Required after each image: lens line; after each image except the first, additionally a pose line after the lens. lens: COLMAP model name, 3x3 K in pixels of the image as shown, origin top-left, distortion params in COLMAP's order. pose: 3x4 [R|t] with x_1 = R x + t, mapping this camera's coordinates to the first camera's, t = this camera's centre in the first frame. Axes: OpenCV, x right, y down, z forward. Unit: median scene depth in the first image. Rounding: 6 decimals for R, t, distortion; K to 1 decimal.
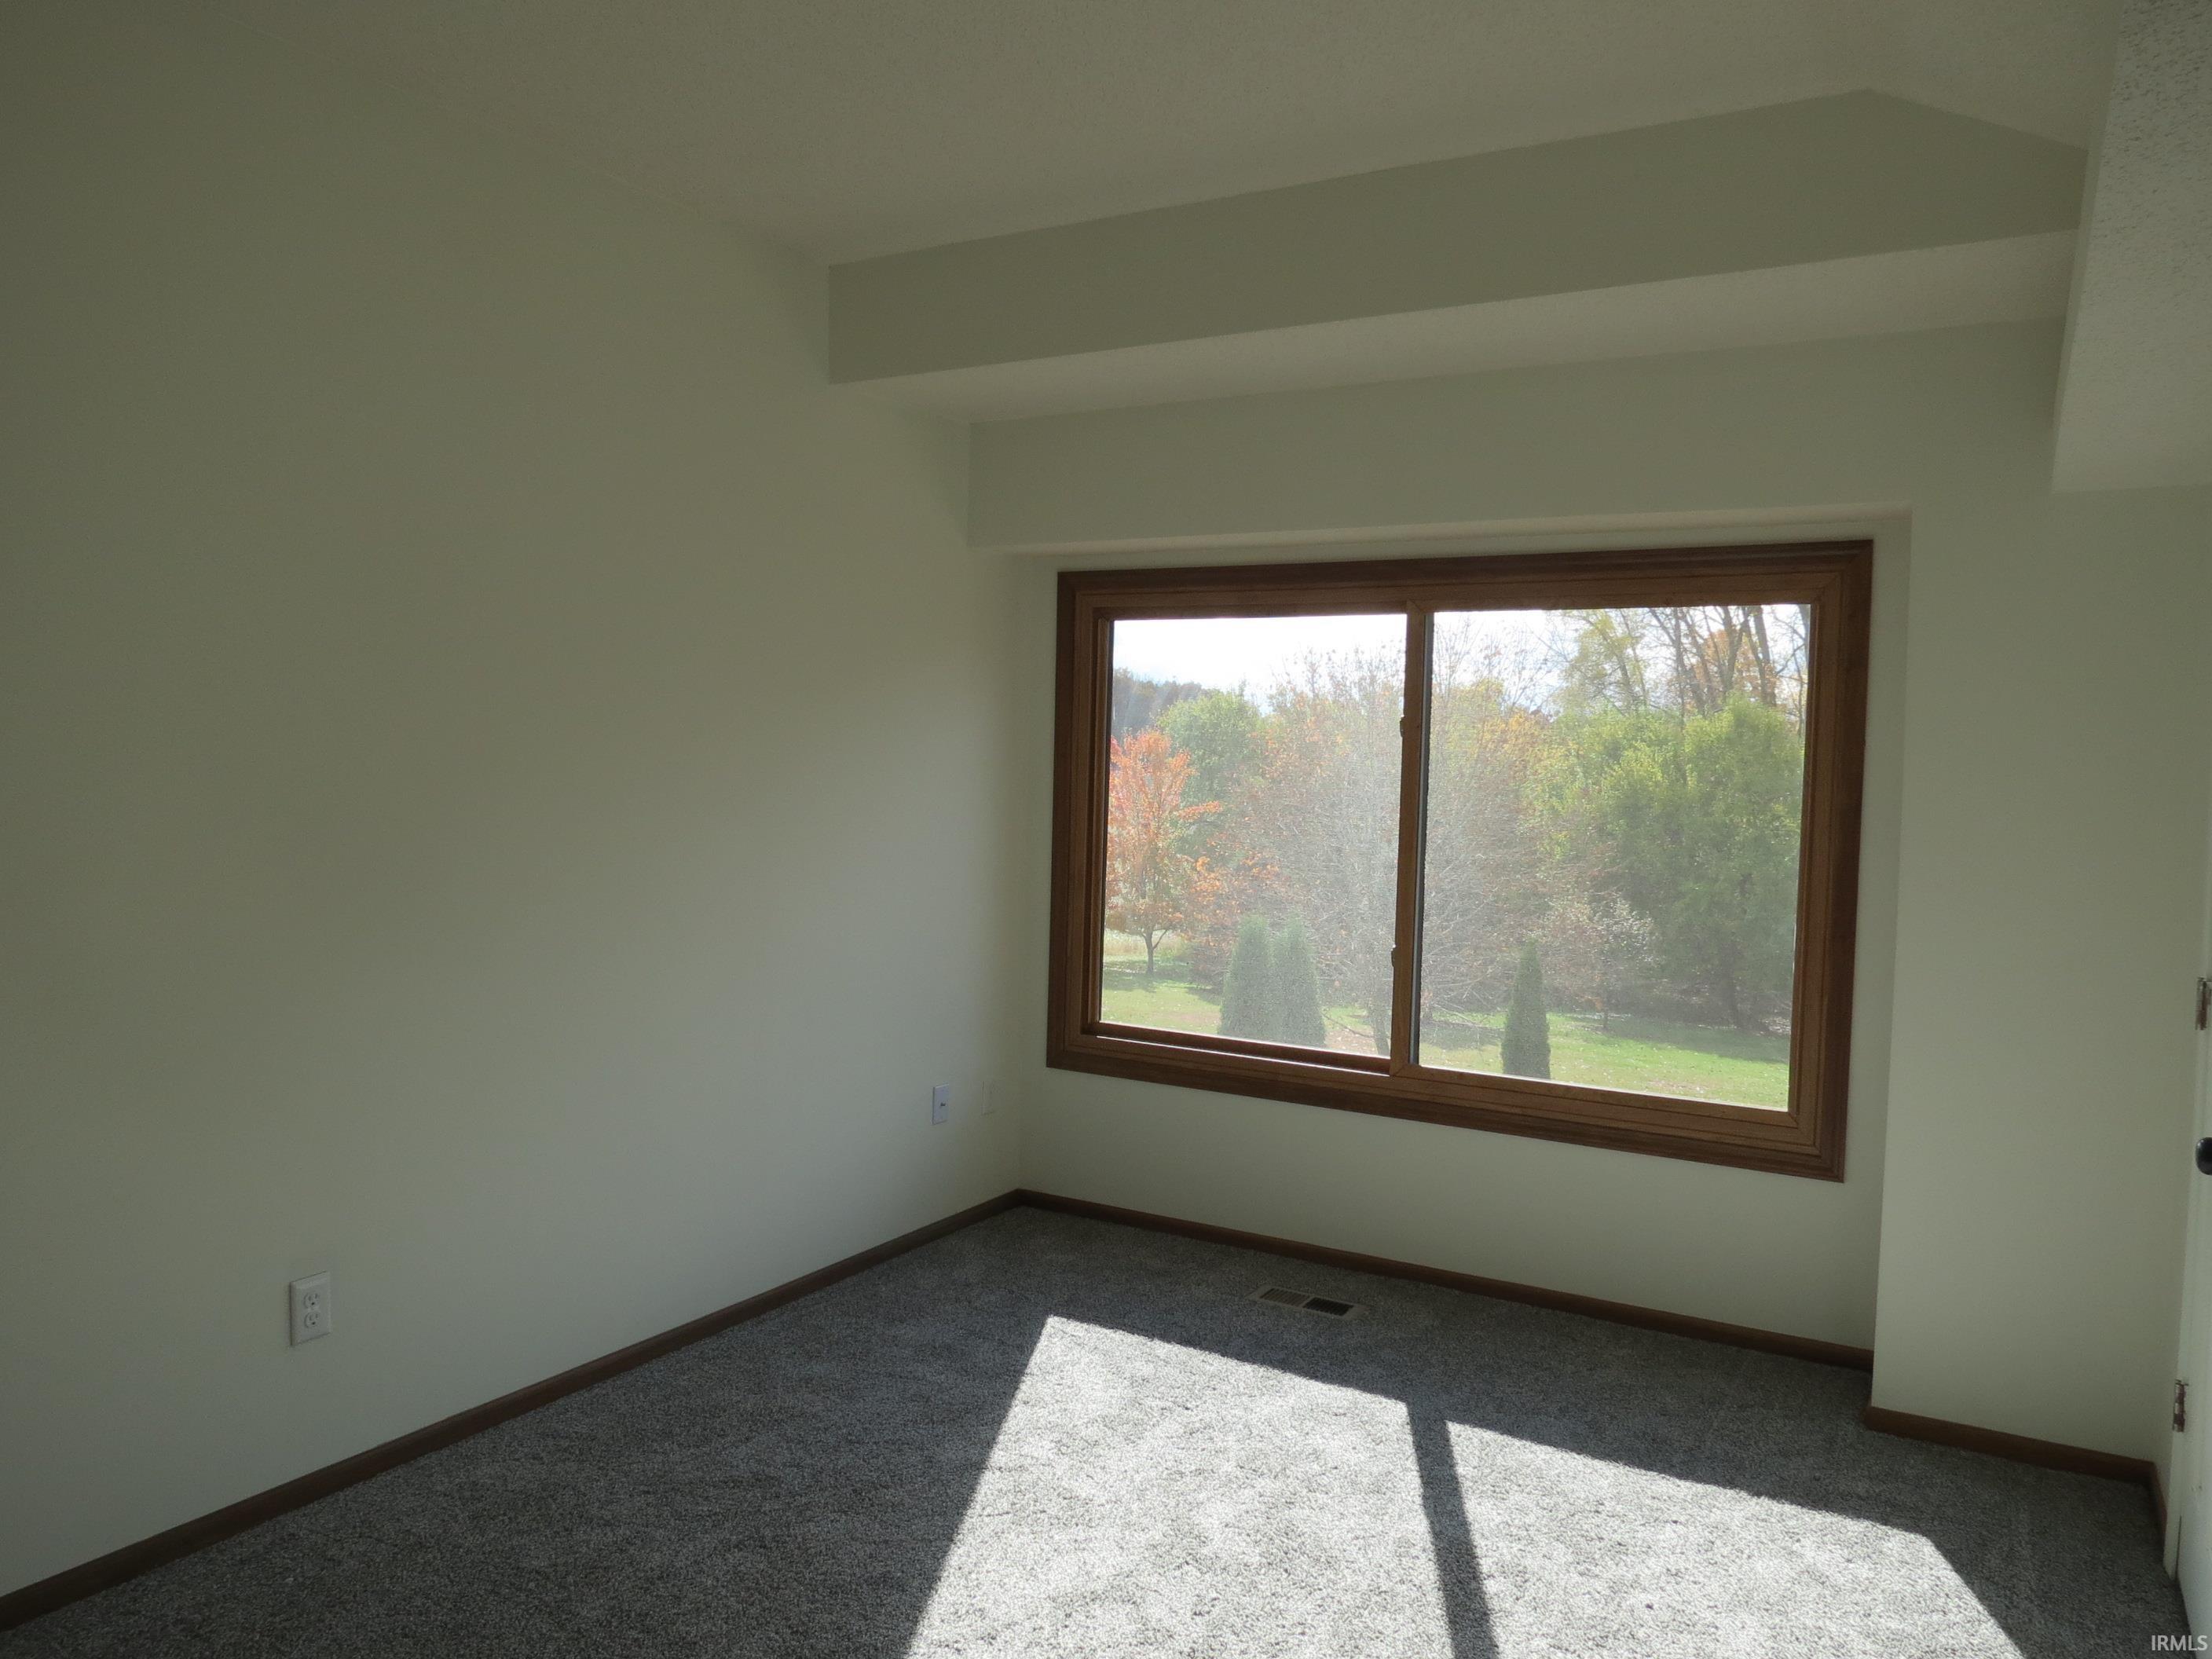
lens RADIAL K [[1568.4, 0, 1110.4], [0, 1568.4, 841.4], [0, 0, 1]] dist [-0.029808, 0.010987]
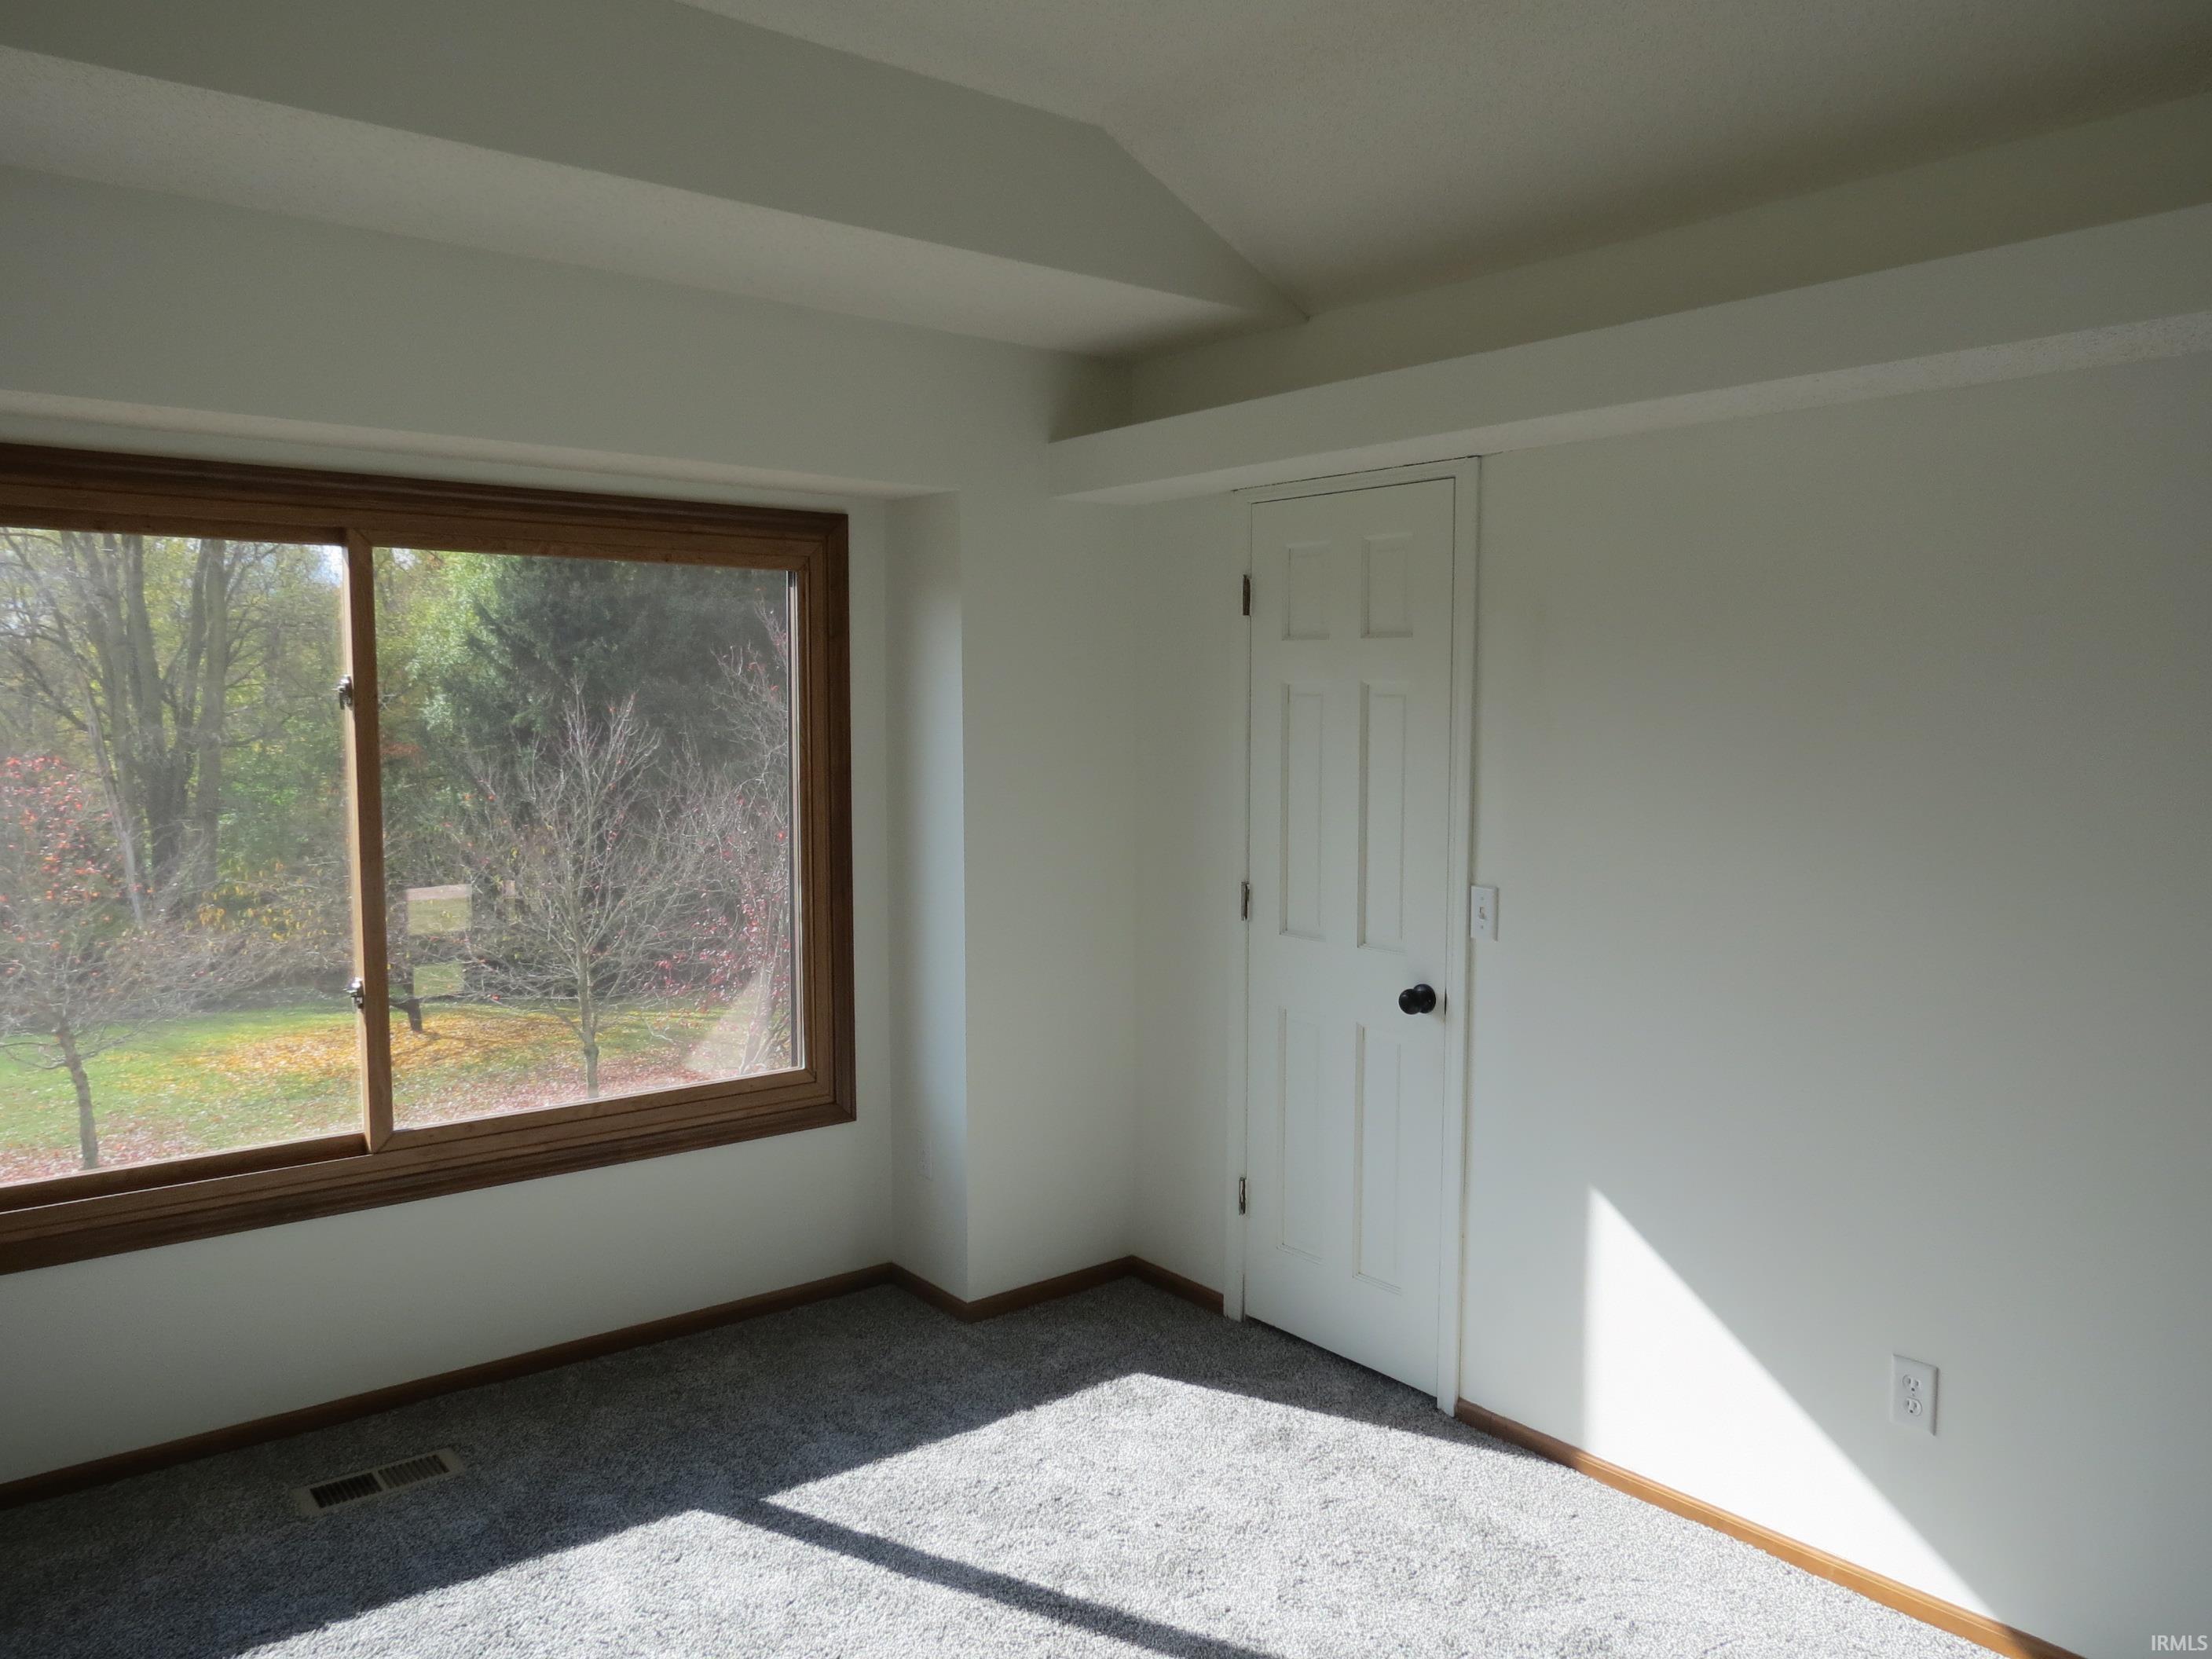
lens RADIAL K [[1568.4, 0, 1089.7], [0, 1568.4, 822.9], [0, 0, 1]] dist [-0.029808, 0.010987]
pose [[0.355908, -0.089065, 0.930267, -0.475545], [0.061376, 0.995527, 0.071832, -0.053292], [-0.932503, 0.031530, 0.359782, 0.484663]]
